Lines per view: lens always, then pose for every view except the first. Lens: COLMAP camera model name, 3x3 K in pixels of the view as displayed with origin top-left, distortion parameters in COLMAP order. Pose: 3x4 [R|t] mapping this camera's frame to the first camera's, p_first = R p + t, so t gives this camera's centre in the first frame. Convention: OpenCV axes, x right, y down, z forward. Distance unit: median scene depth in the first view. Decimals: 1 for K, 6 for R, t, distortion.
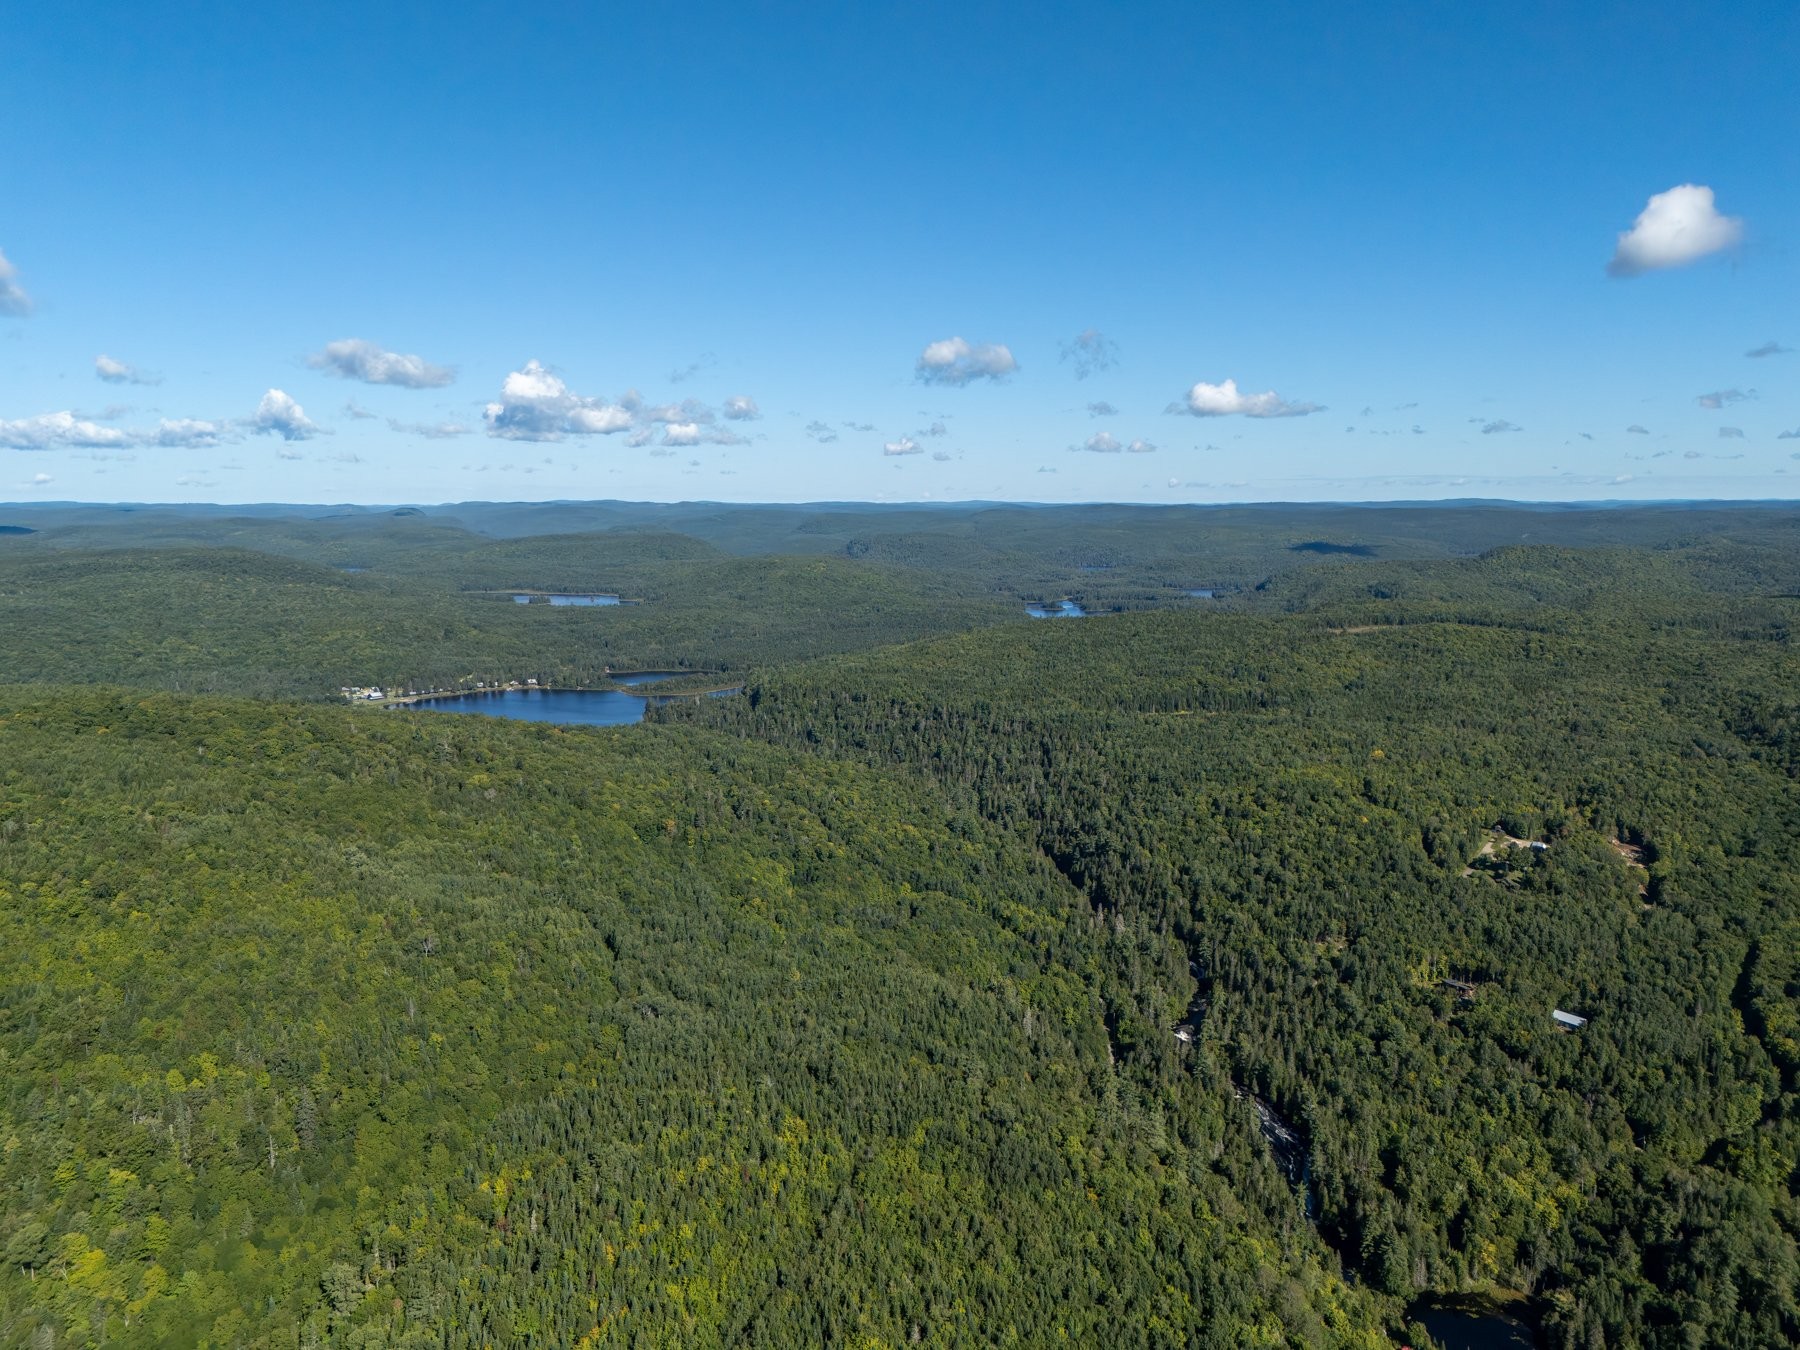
lens RADIAL K [[1331.7, 0, 899.4], [0, 1331.7, 627.0], [0, 0, 1]] dist [0.033361, -0.001503]
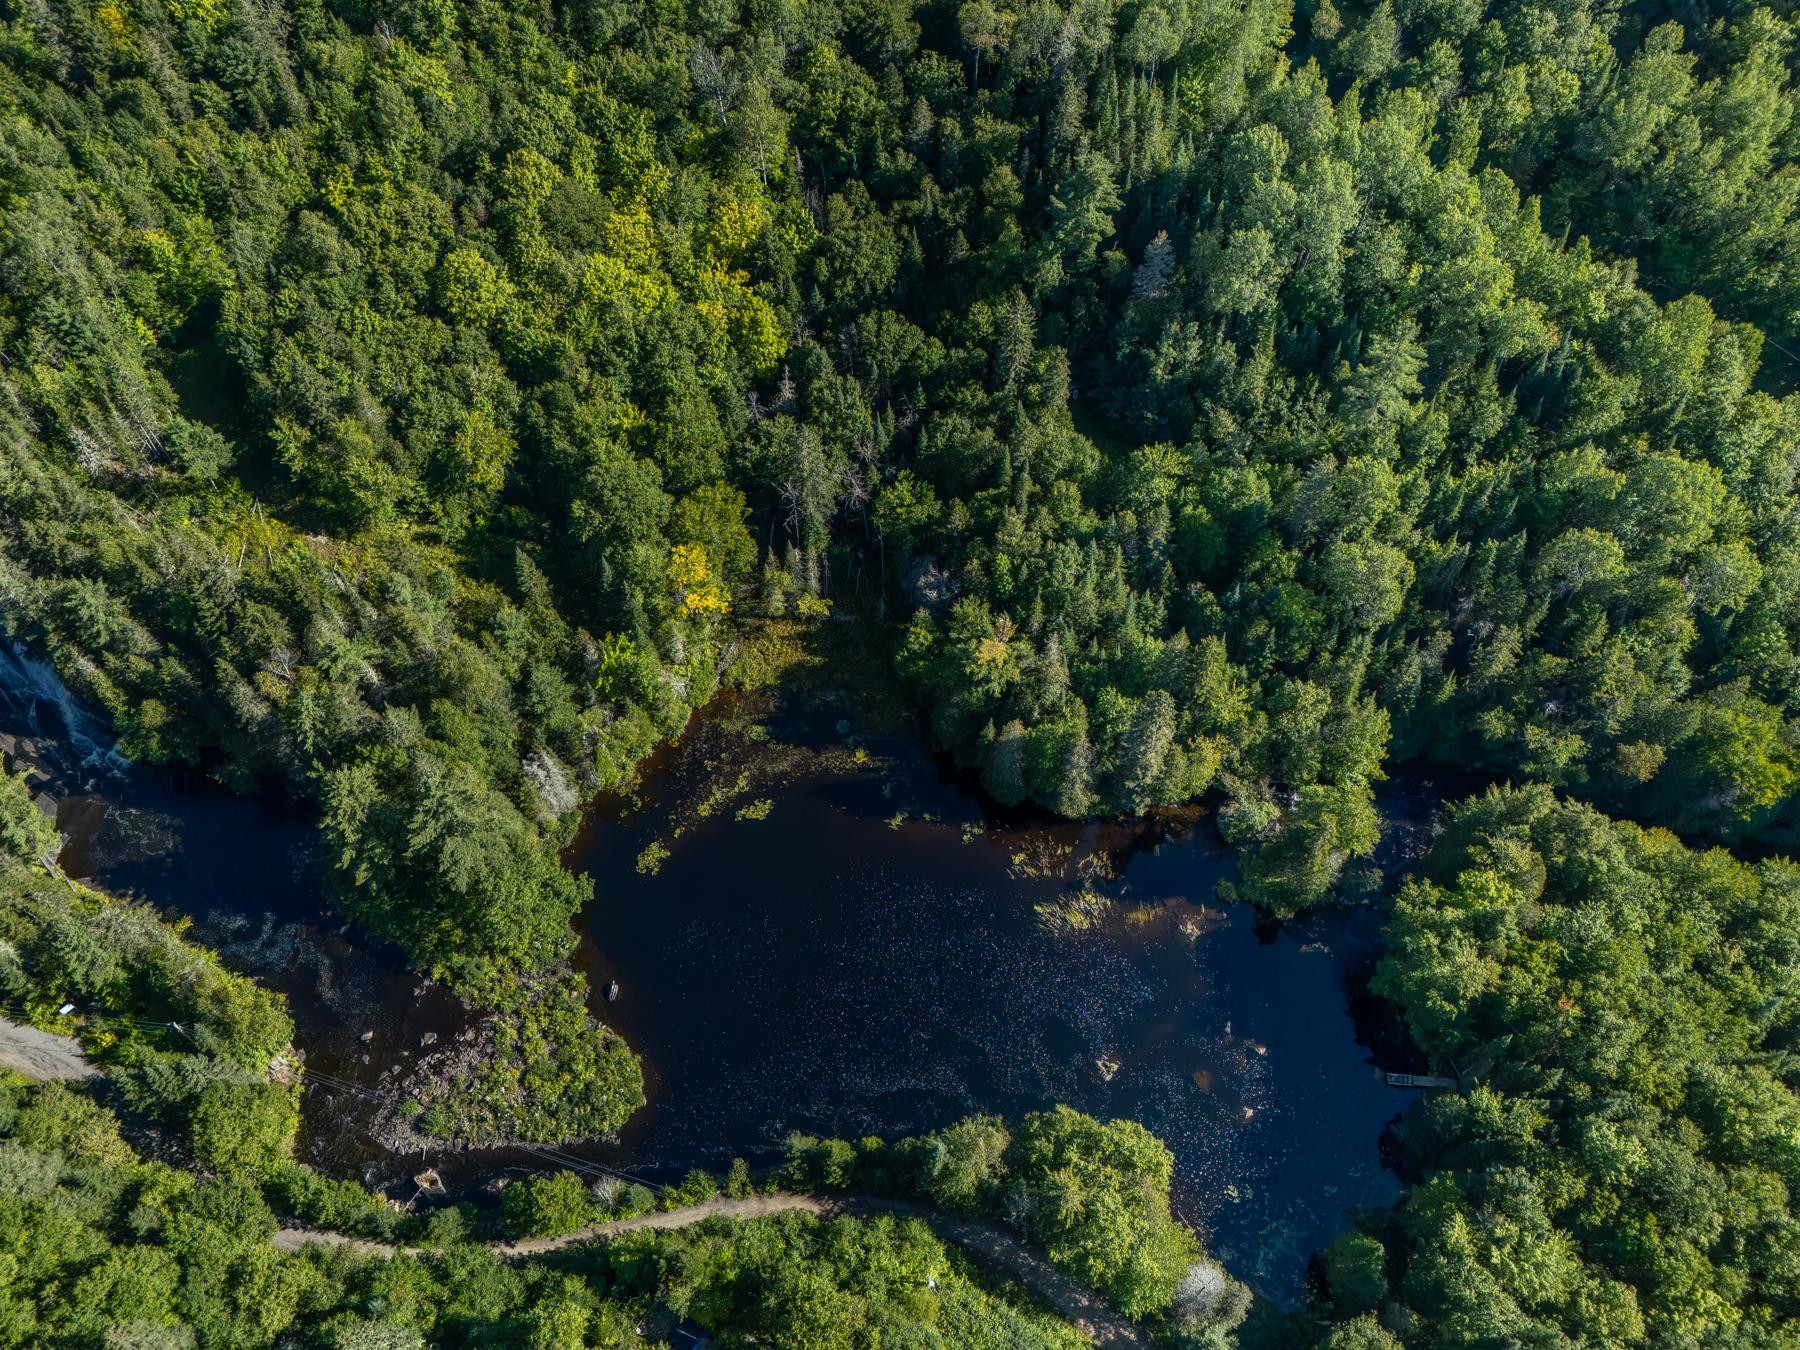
lens RADIAL K [[1331.7, 0, 899.4], [0, 1331.7, 627.0], [0, 0, 1]] dist [0.033361, -0.001503]
pose [[0.609250, -0.656066, 0.445413, 0.307541], [0.073781, 0.606158, 0.791915, 0.225838], [-0.789539, -0.449611, 0.417707, 0.785946]]
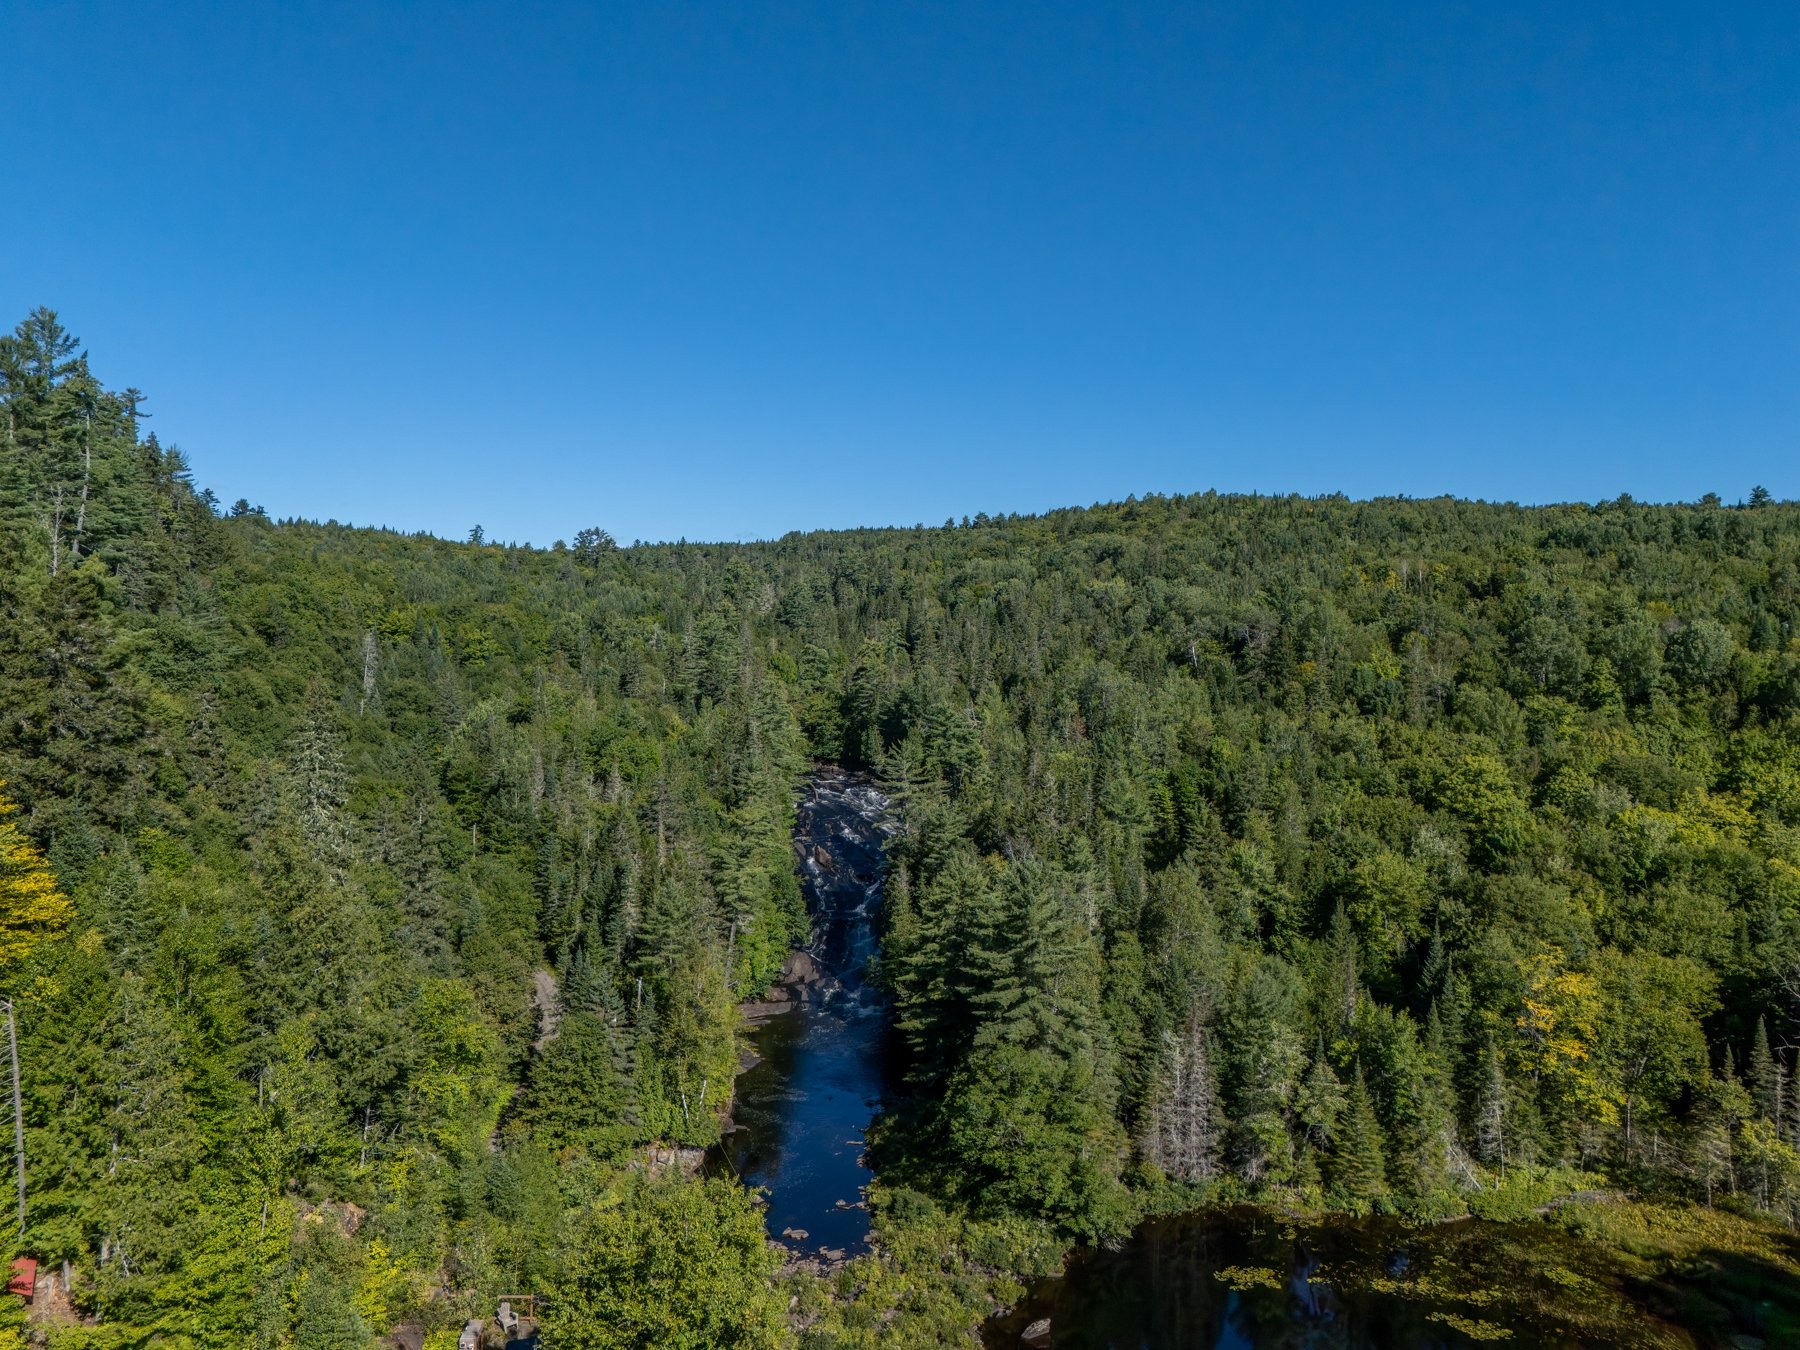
lens RADIAL K [[1311.3, 0, 911.1], [0, 1311.3, 662.8], [0, 0, 1]] dist [0.079007, -0.080945]
pose [[0.999475, 0.009029, -0.031116, 0.332002], [-0.011755, 0.996000, -0.088576, 0.407640], [0.030191, 0.088895, 0.995583, 0.763534]]
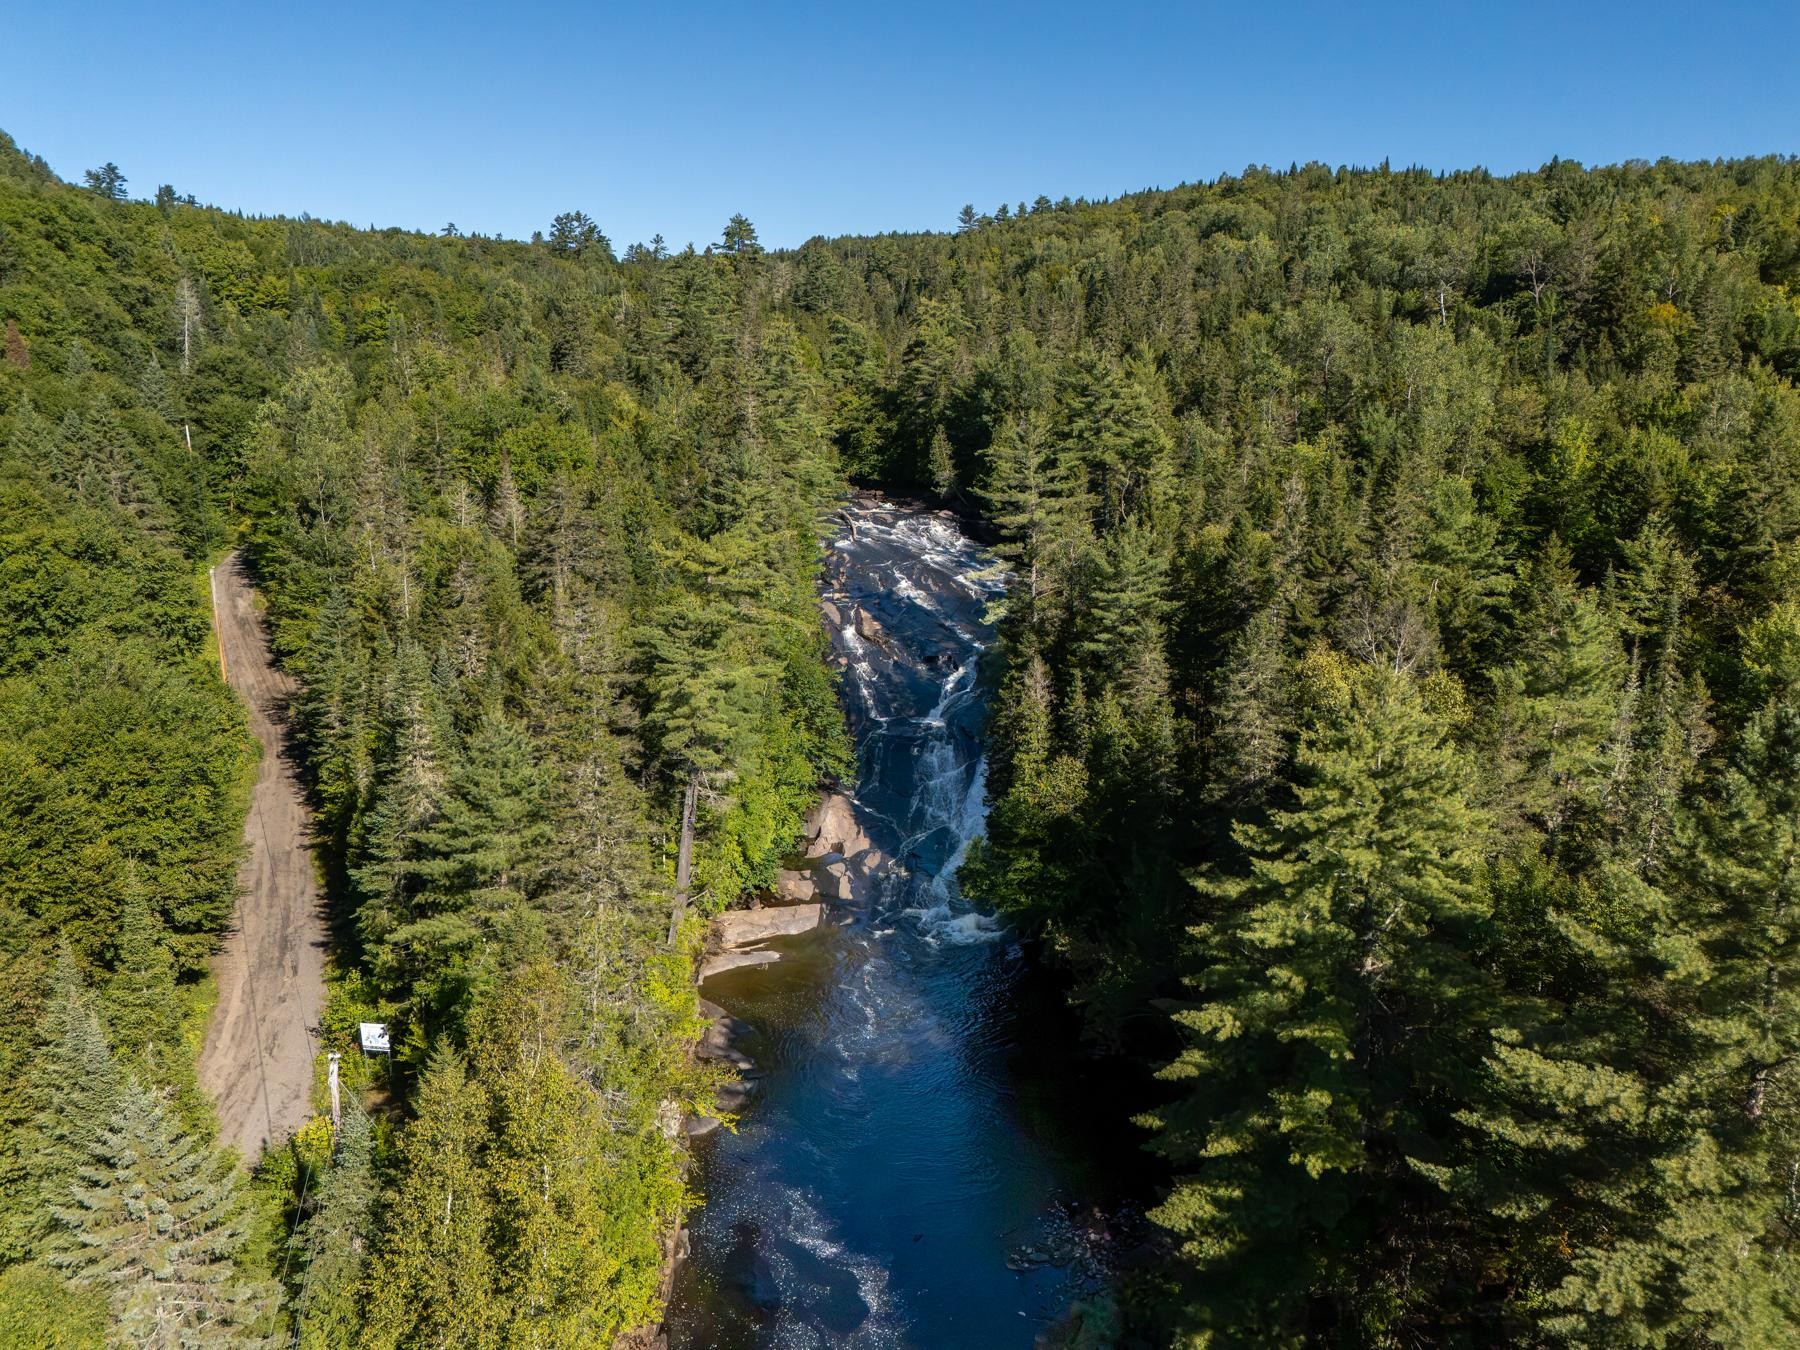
lens RADIAL K [[1307.1, 0, 910.4], [0, 1307.1, 680.0], [0, 0, 1]] dist [0.075736, -0.092284]
pose [[0.998582, 0.019280, -0.049626, 0.317070], [-0.013429, 0.993198, 0.115658, 0.412038], [0.051518, -0.114828, 0.992049, 0.892158]]
